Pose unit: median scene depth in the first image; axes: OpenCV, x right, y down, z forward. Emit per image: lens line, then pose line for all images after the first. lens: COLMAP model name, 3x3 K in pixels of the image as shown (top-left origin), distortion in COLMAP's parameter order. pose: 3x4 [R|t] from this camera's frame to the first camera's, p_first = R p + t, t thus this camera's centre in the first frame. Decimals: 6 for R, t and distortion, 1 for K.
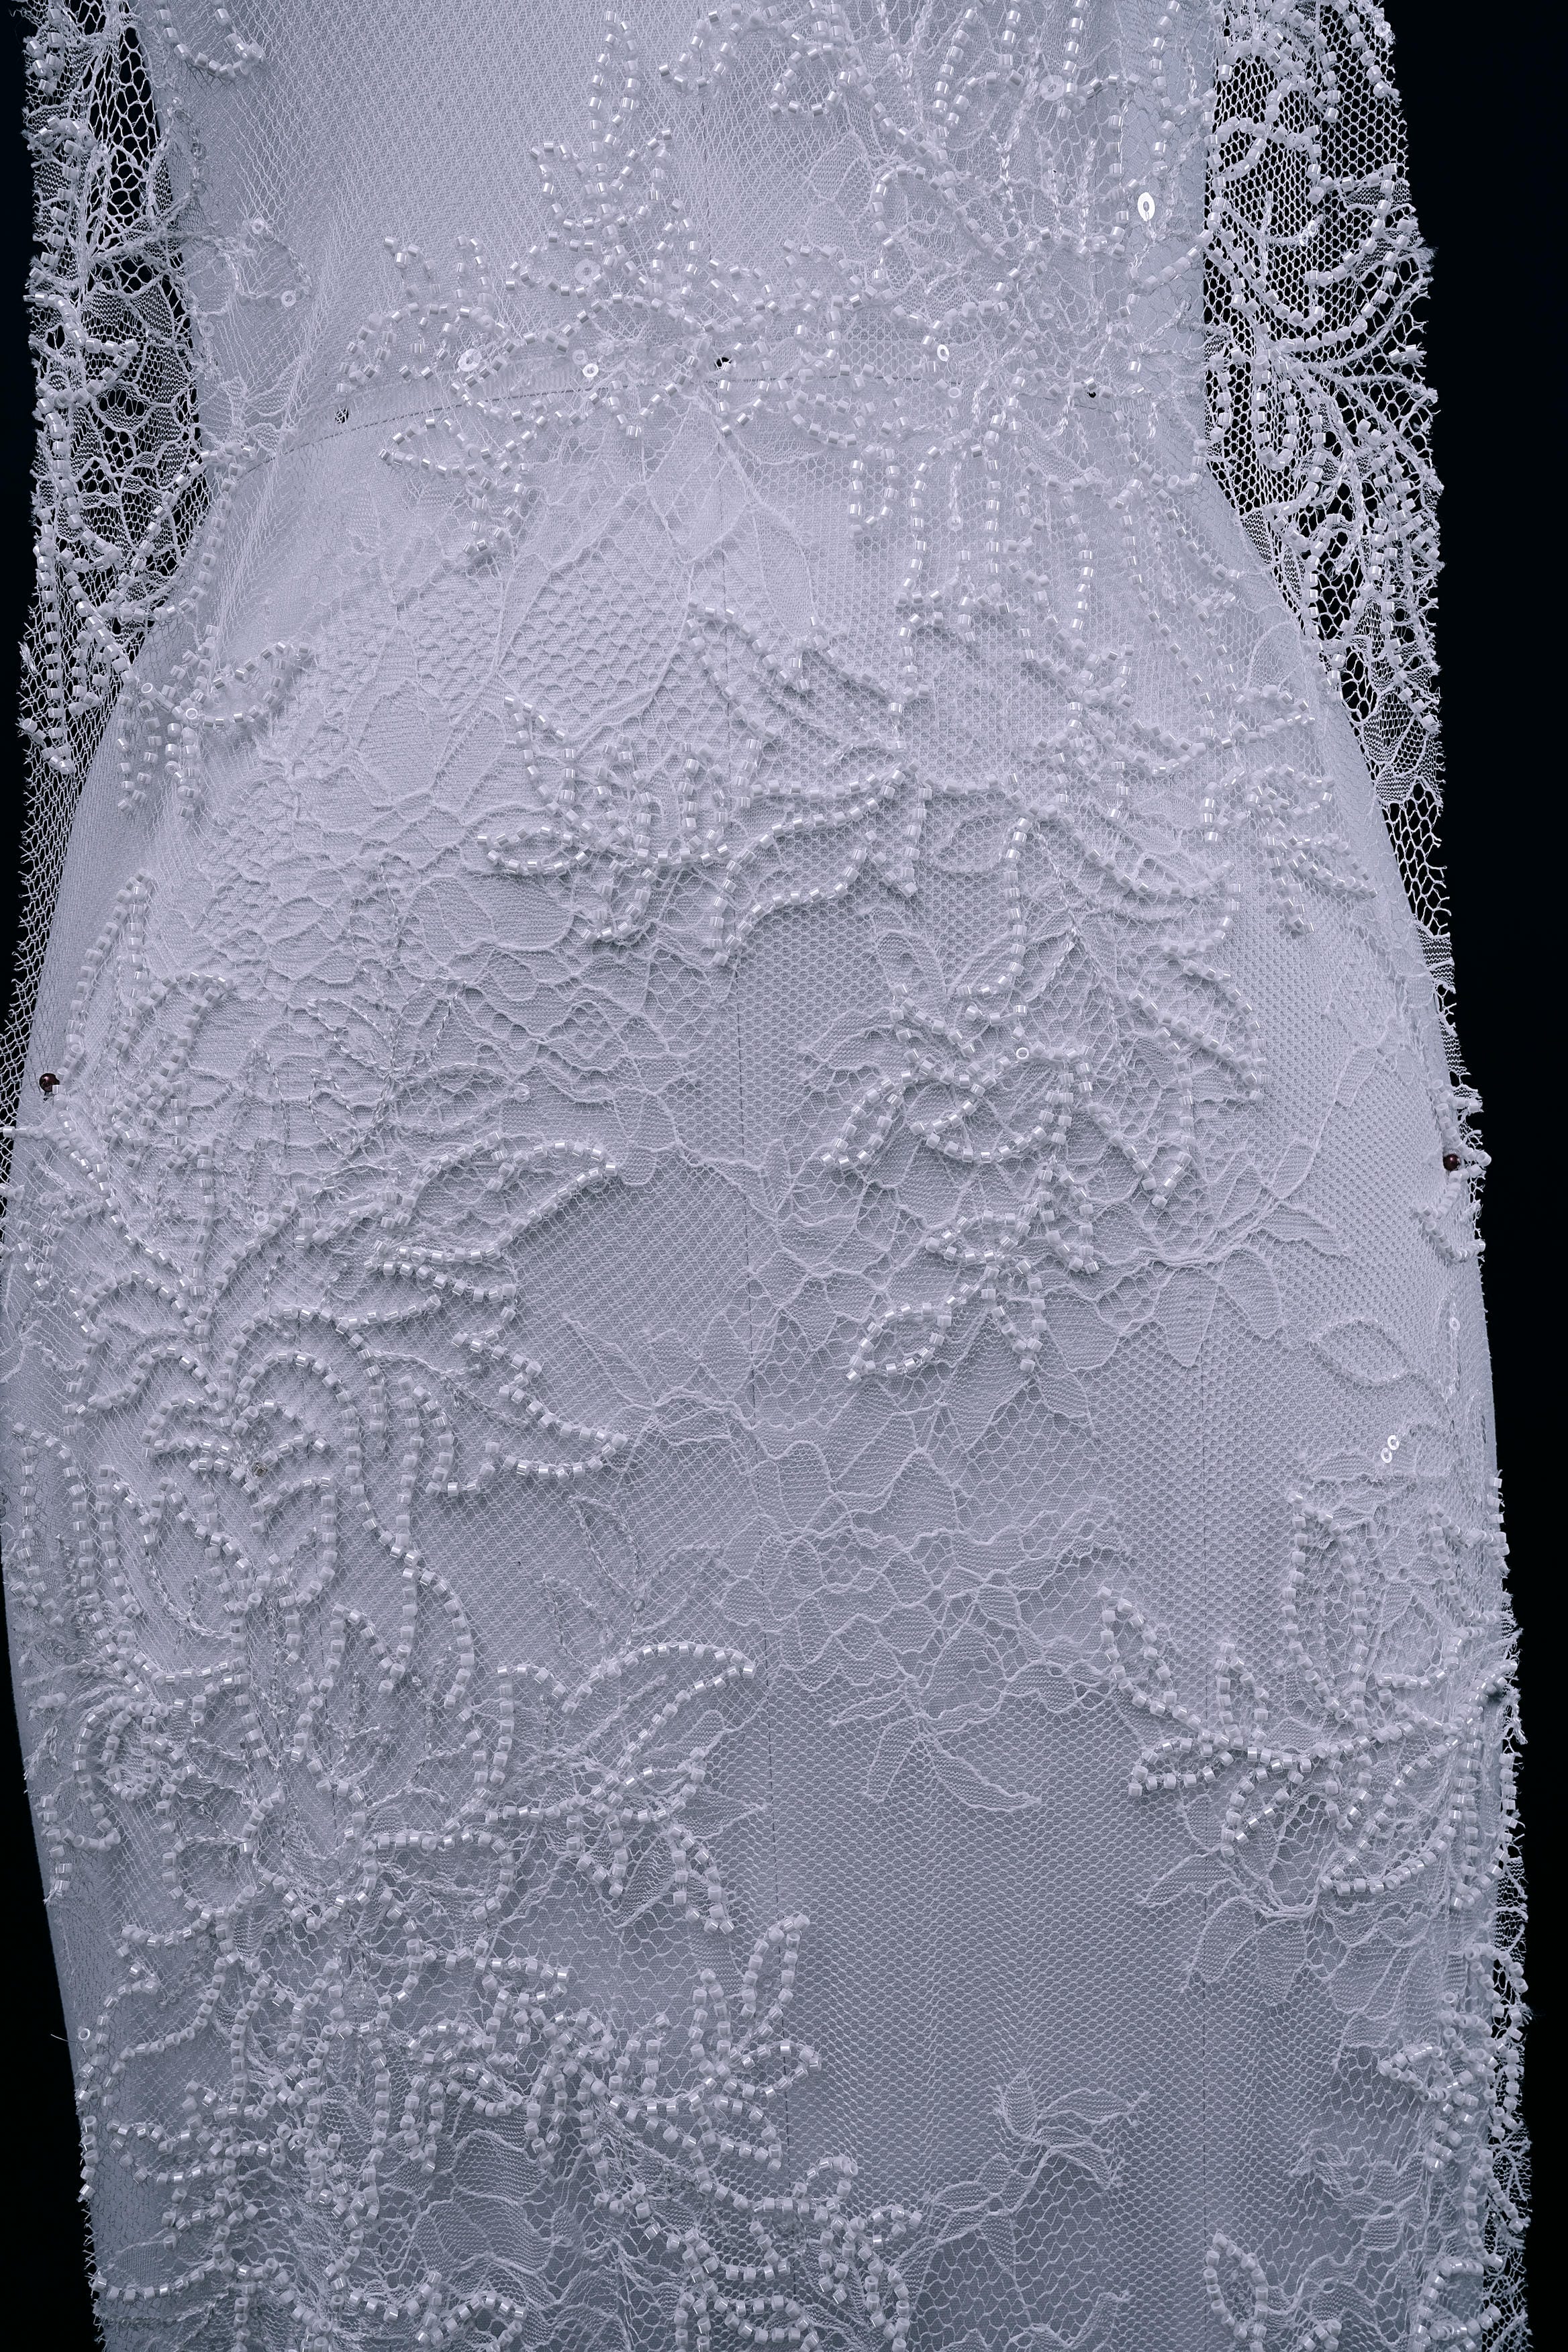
lens RADIAL K [[2010.2, 0, 784.0], [0, 2010.2, 1176.0], [0, 0, 1]] dist [-0.064621, 0.098039]
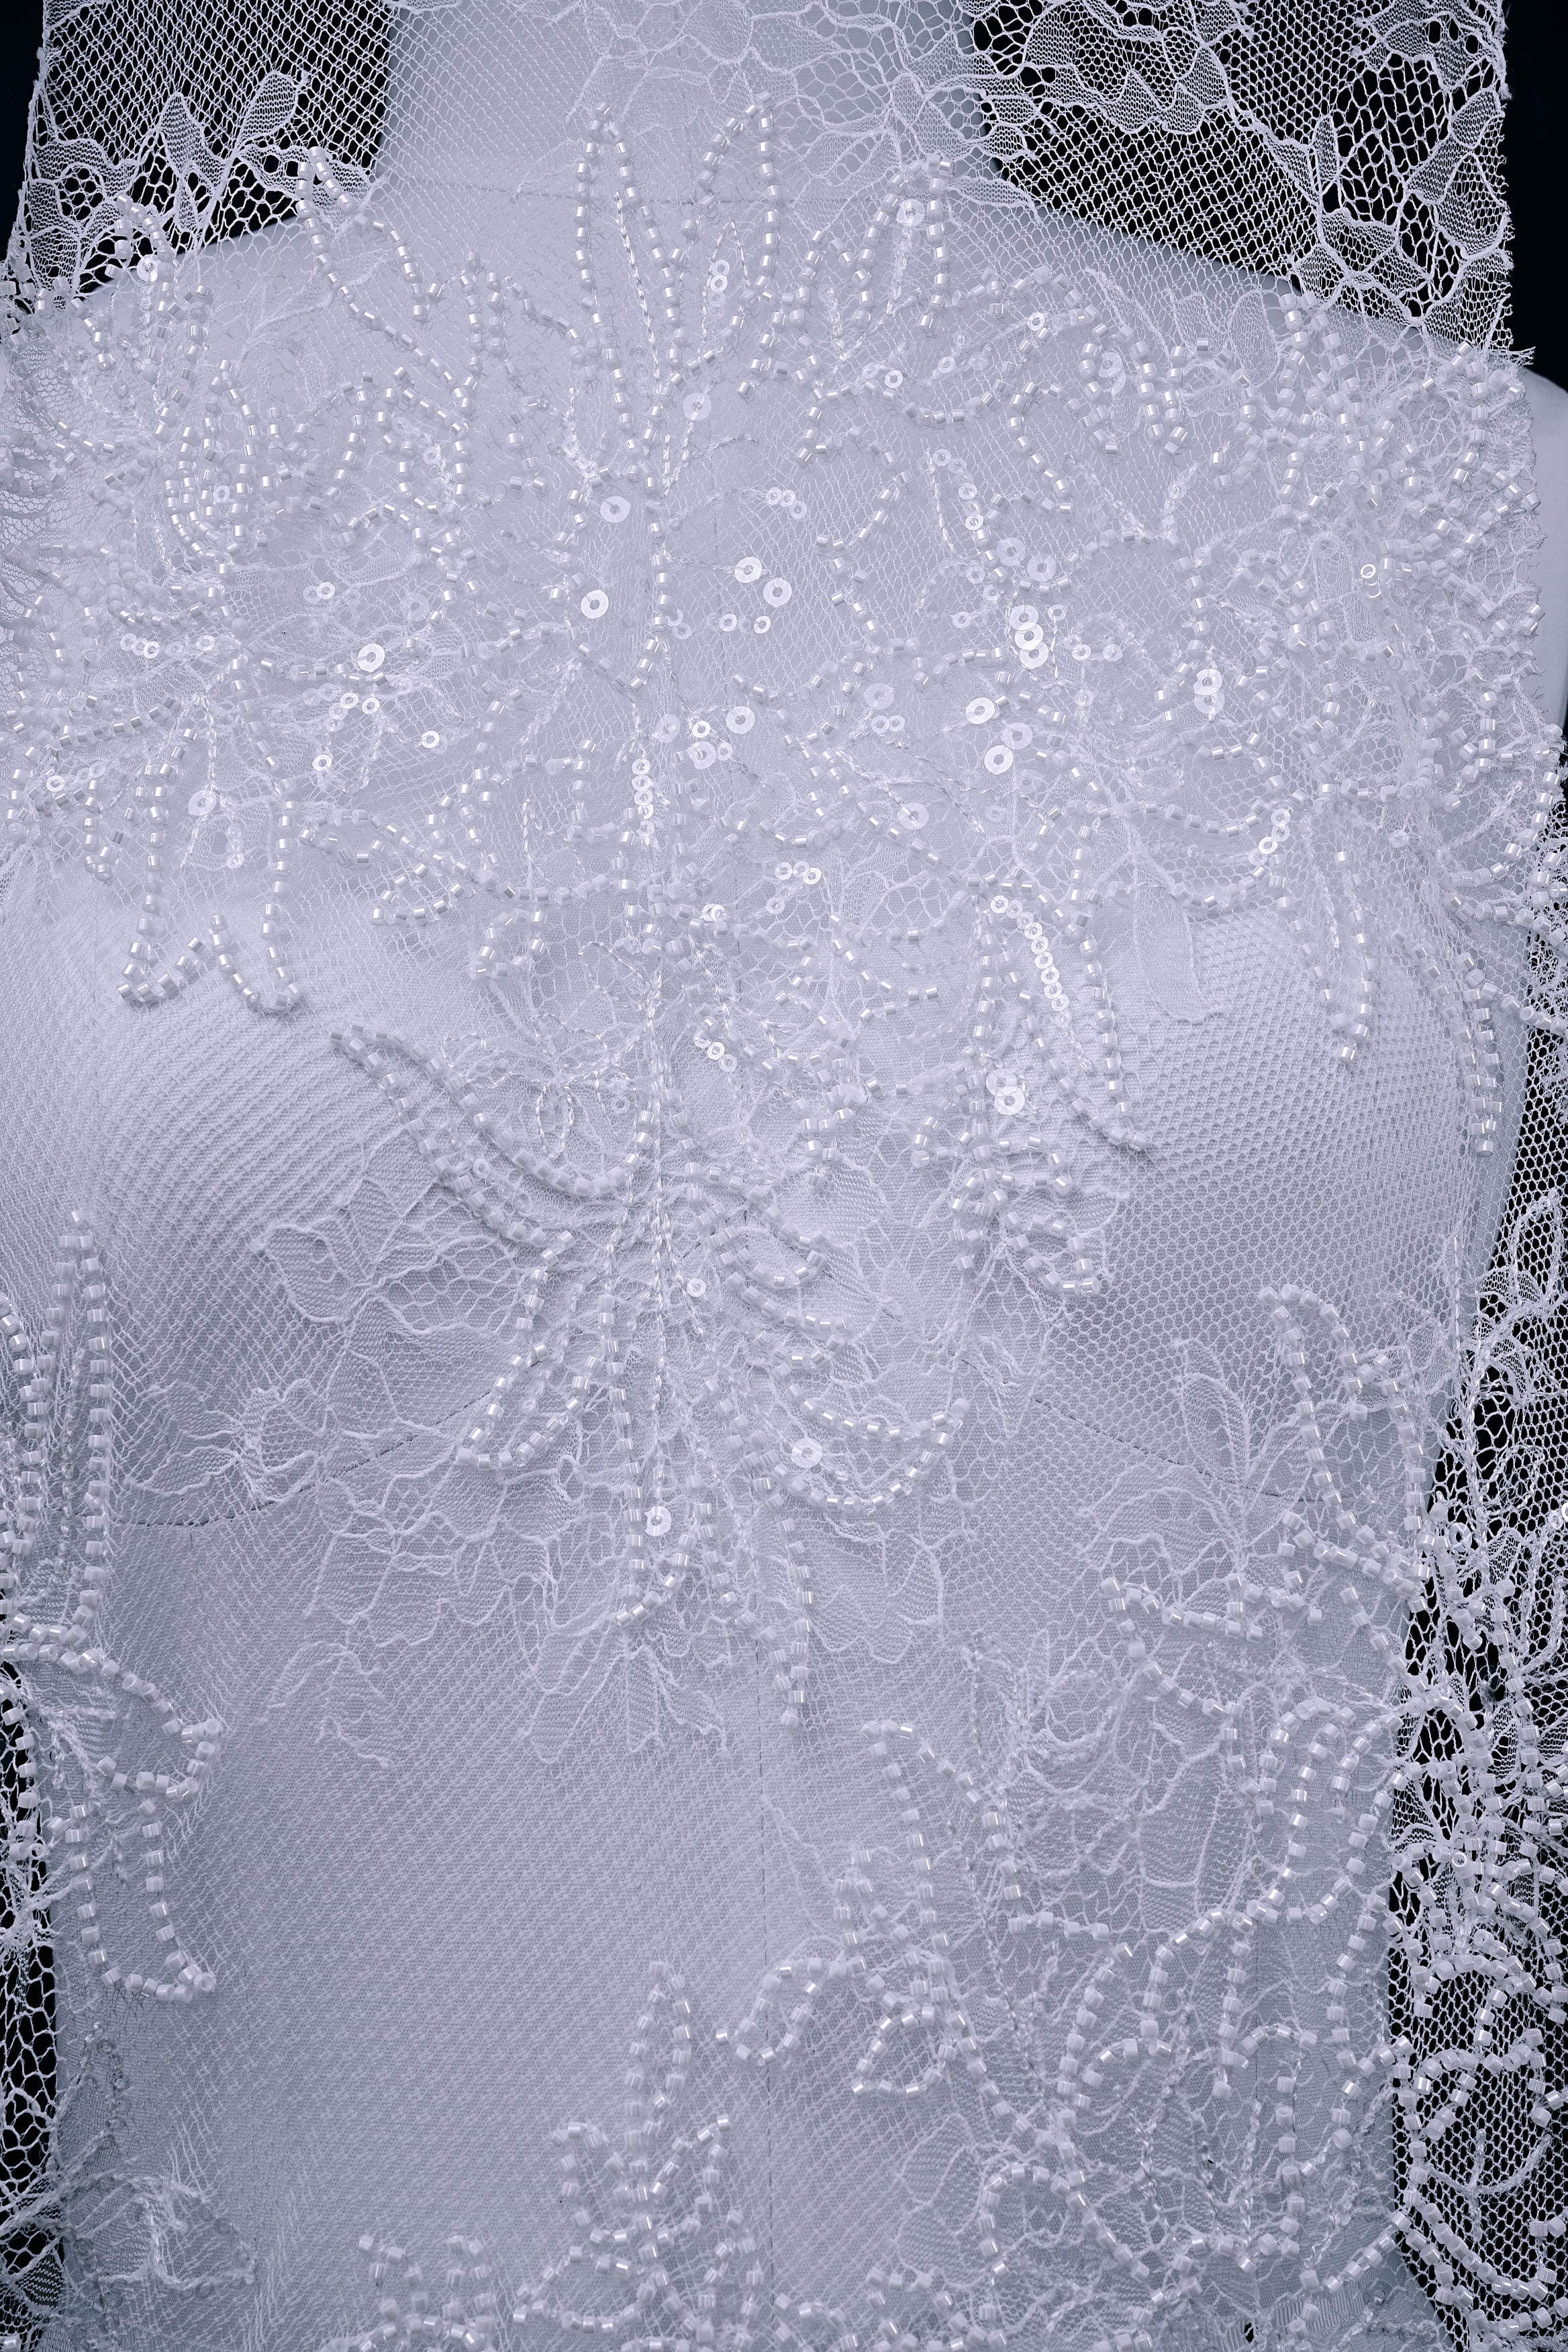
lens RADIAL K [[3209.1, 0, 784.0], [0, 3209.1, 1176.0], [0, 0, 1]] dist [0.098014, 0.106535]
pose [[0.999292, 0.025245, 0.027911, -0.079284], [-0.020847, 0.988773, -0.147966, -0.695558], [-0.031333, 0.147279, 0.988599, -0.330209]]
